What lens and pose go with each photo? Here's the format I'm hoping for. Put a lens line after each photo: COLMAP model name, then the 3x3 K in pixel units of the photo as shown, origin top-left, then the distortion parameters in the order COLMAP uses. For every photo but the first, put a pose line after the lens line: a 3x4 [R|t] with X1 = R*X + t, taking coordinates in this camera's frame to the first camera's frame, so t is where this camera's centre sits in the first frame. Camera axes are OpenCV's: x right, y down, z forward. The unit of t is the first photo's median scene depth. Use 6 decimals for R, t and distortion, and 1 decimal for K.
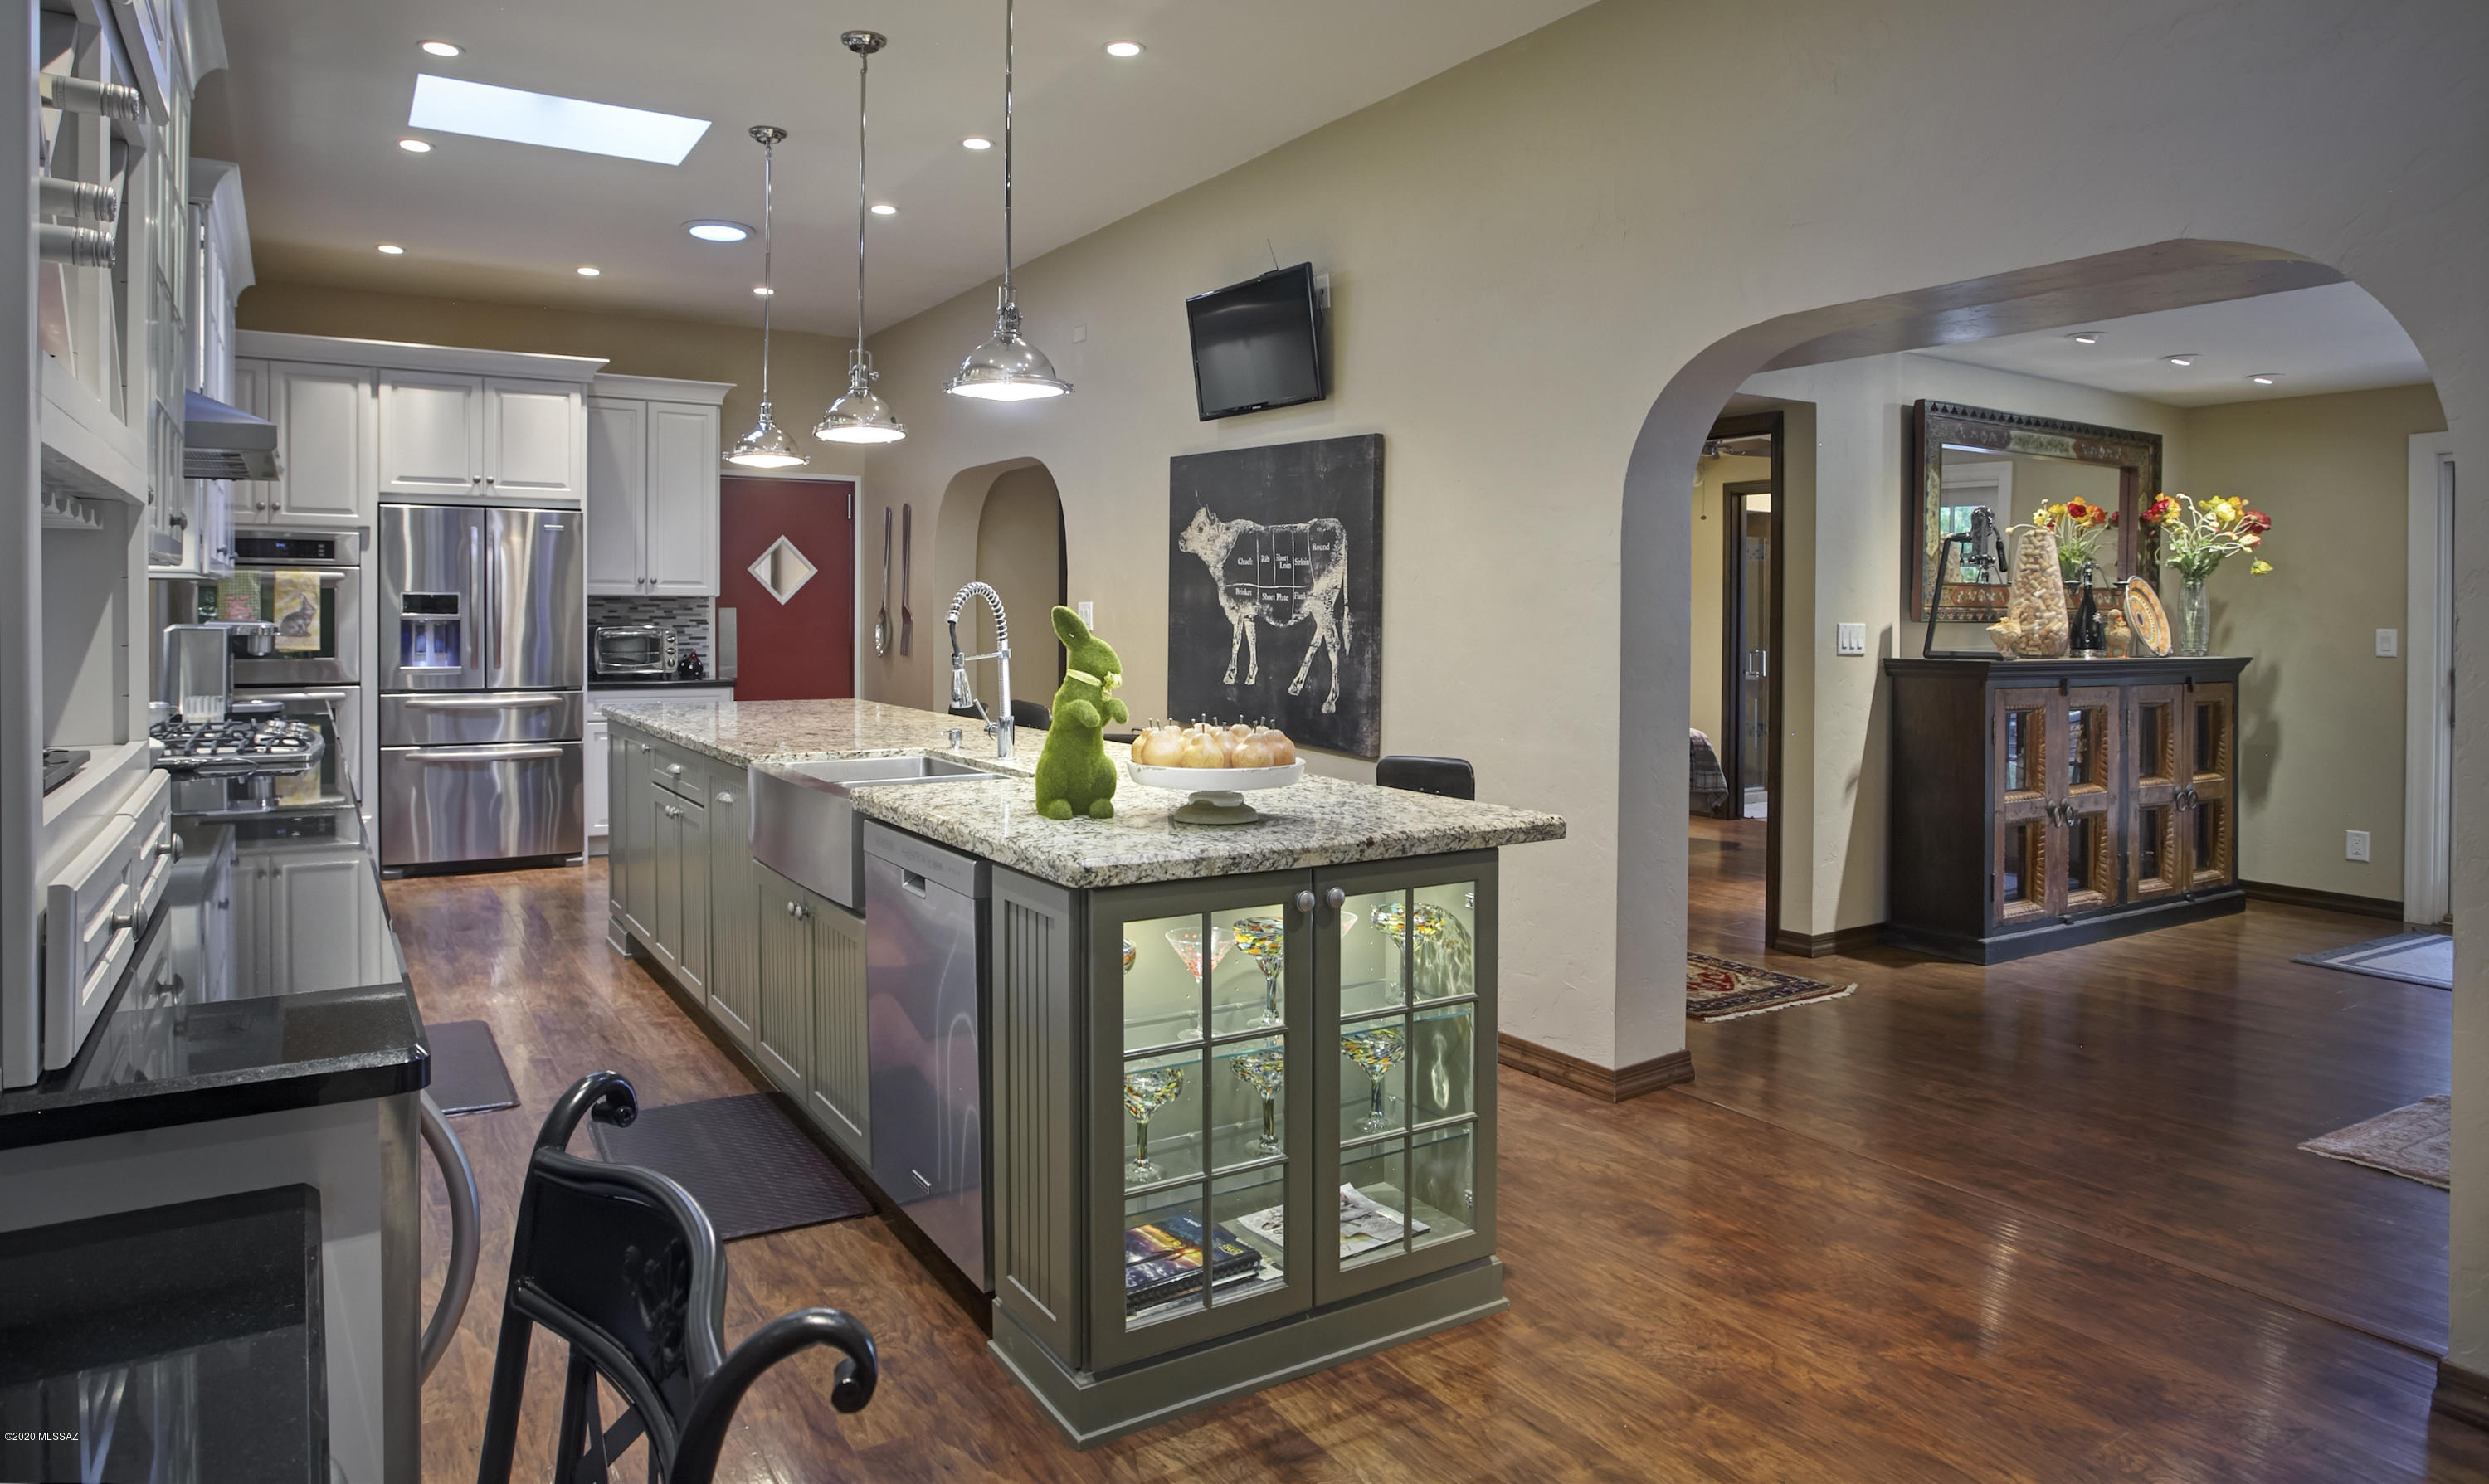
lens RADIAL K [[1490.4, 0, 1195.2], [0, 1490.4, 625.7], [0, 0, 1]] dist [-0.025056, -0.000549]
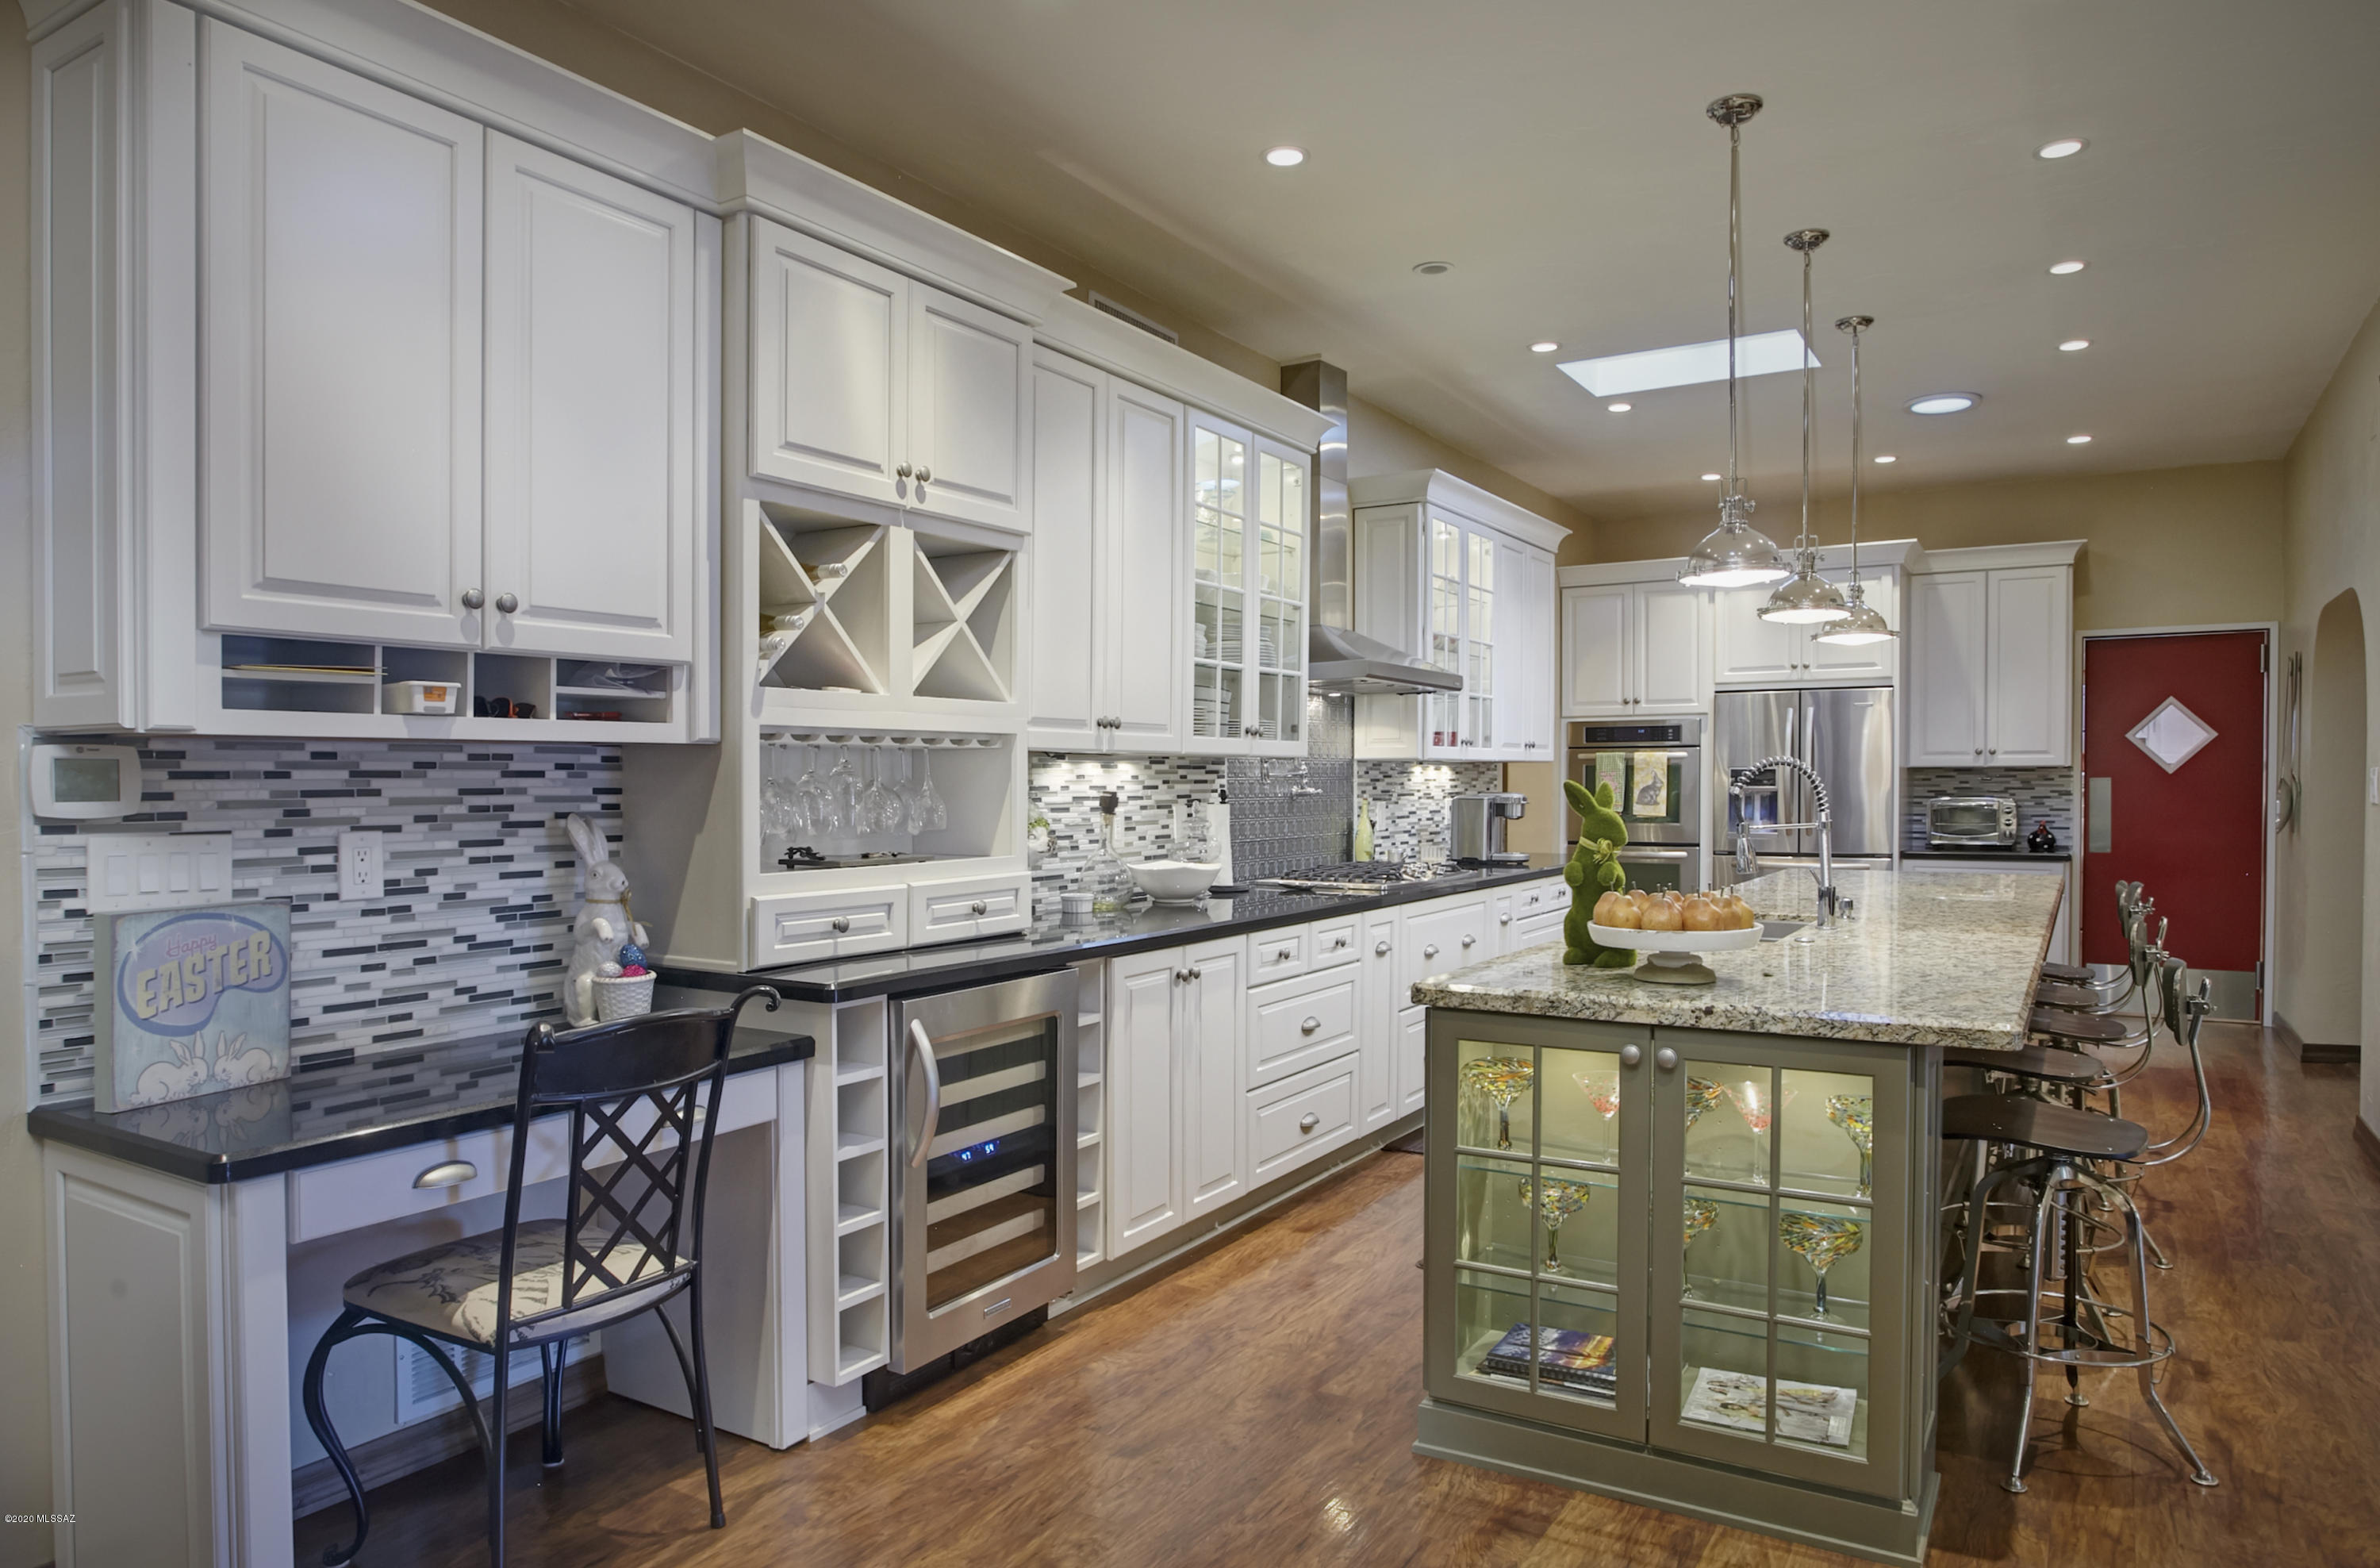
lens RADIAL K [[1476.8, 0, 1187.7], [0, 1476.8, 798.6], [0, 0, 1]] dist [-0.008475, -0.001462]
pose [[0.468362, 0.002354, -0.883534, 0.302828], [-0.001064, 0.999997, 0.002100, -0.000169], [0.883536, -0.000043, 0.468363, 0.078533]]
